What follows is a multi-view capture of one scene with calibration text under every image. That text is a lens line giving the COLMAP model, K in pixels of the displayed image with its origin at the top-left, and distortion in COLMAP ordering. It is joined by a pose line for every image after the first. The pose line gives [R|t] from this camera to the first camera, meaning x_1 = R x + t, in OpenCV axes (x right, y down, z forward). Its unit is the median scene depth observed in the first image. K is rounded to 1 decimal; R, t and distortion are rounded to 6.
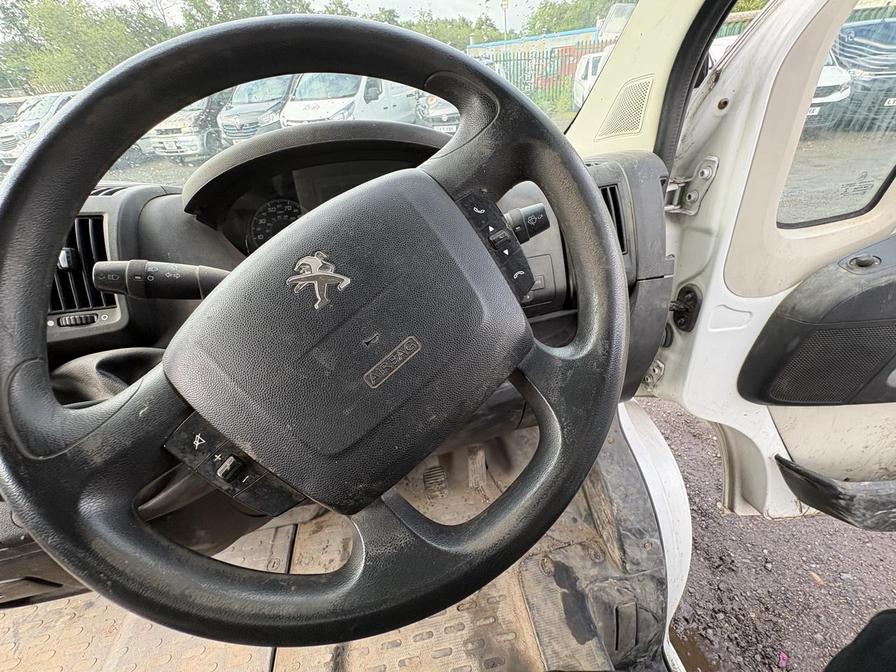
lens RADIAL K [[362.1, 0, 454.5], [0, 362.1, 336.0], [0, 0, 1]] dist [-0.000760, 0.000382]
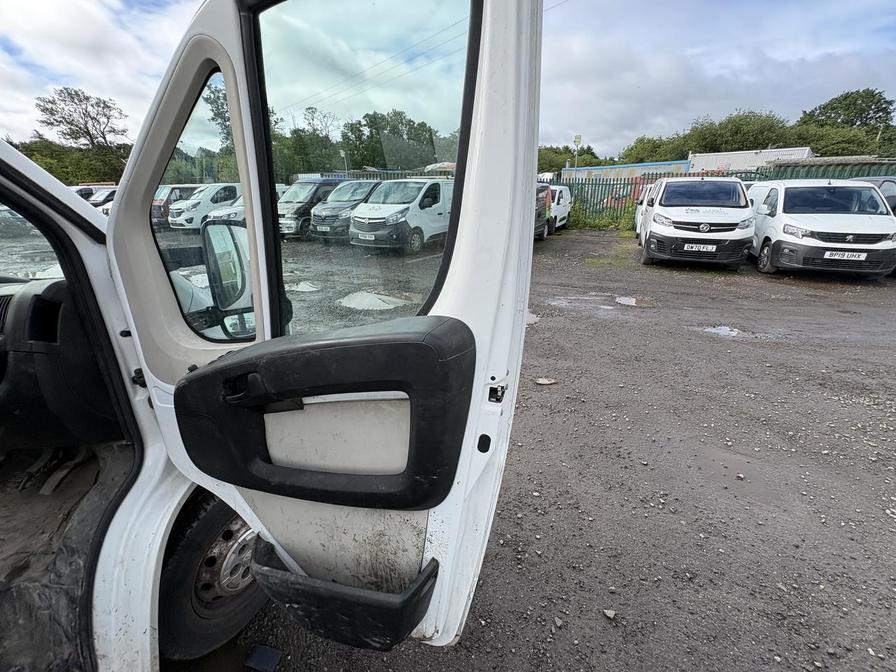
lens RADIAL K [[363.7, 0, 448.0], [0, 363.7, 336.0], [0, 0, 1]] dist [0.000613, -0.000071]
pose [[0.962475, 0.158065, -0.220582, 0.043426], [-0.204914, 0.956230, -0.208890, -0.002772], [0.177909, 0.246252, 0.952737, -0.005886]]
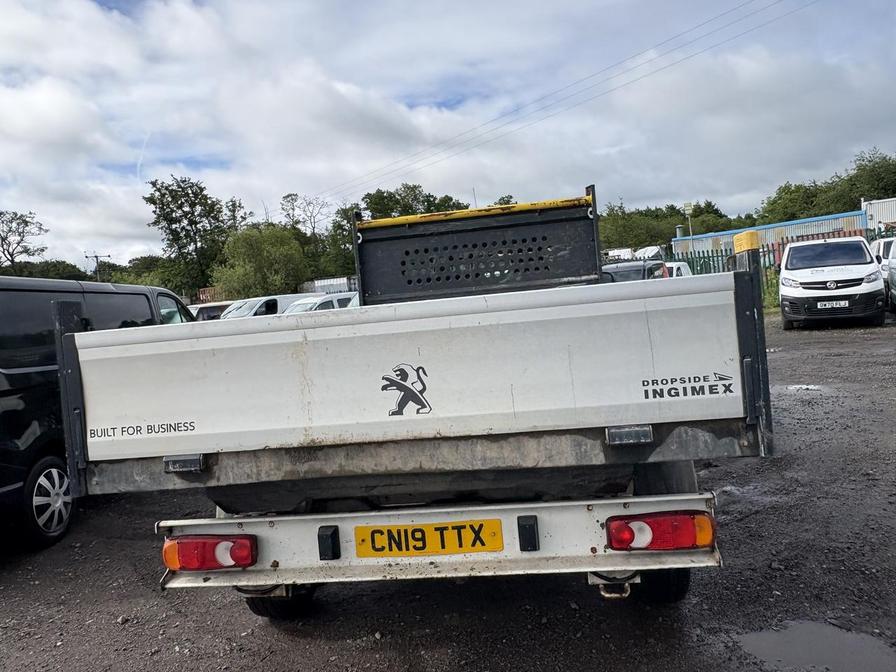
lens RADIAL K [[645.5, 0, 448.0], [0, 645.5, 336.0], [0, 0, 1]] dist [-0.001053, -0.000485]
pose [[0.948125, 0.001092, -0.317895, 0.037236], [-0.161517, 0.862960, -0.478762, 0.102266], [0.273808, 0.505272, 0.818370, -0.145449]]
